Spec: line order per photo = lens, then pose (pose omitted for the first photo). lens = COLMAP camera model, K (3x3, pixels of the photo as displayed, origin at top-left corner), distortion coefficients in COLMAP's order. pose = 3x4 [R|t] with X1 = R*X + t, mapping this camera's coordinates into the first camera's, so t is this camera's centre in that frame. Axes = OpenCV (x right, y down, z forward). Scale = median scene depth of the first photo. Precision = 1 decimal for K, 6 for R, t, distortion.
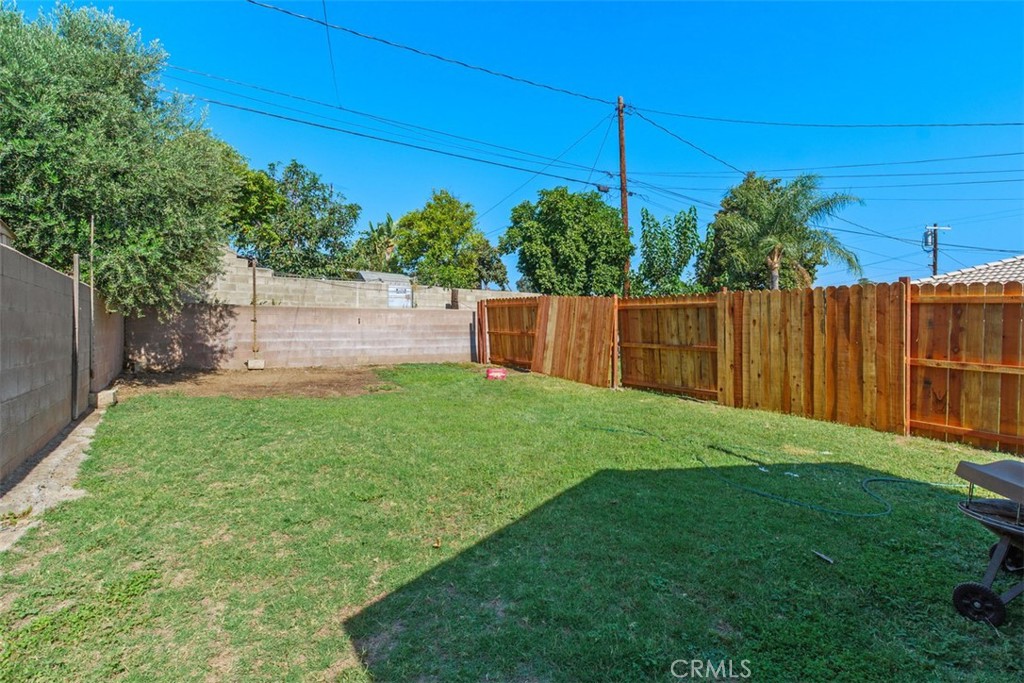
lens RADIAL K [[493.8, 0, 512.6], [0, 493.8, 334.5], [0, 0, 1]] dist [0.003483, 0.000107]
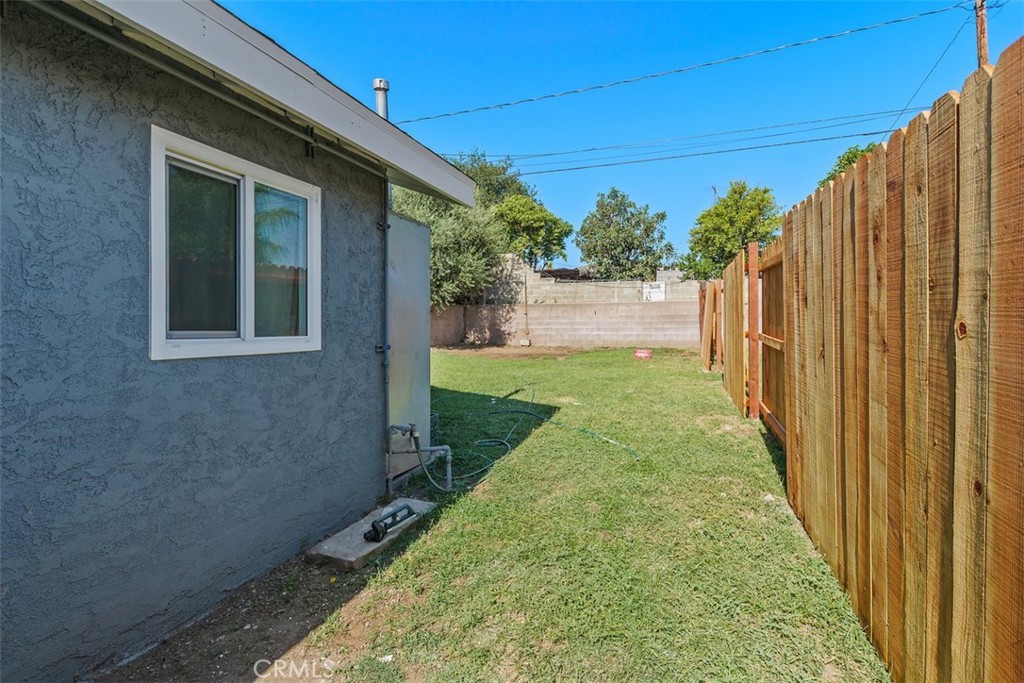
lens RADIAL K [[493.8, 0, 510.9], [0, 493.8, 338.6], [0, 0, 1]] dist [0.003483, 0.000107]
pose [[0.594822, 0.014133, -0.803733, 0.611818], [-0.006525, 0.999897, 0.012753, 0.025732], [0.803831, -0.002342, 0.594853, 0.051335]]
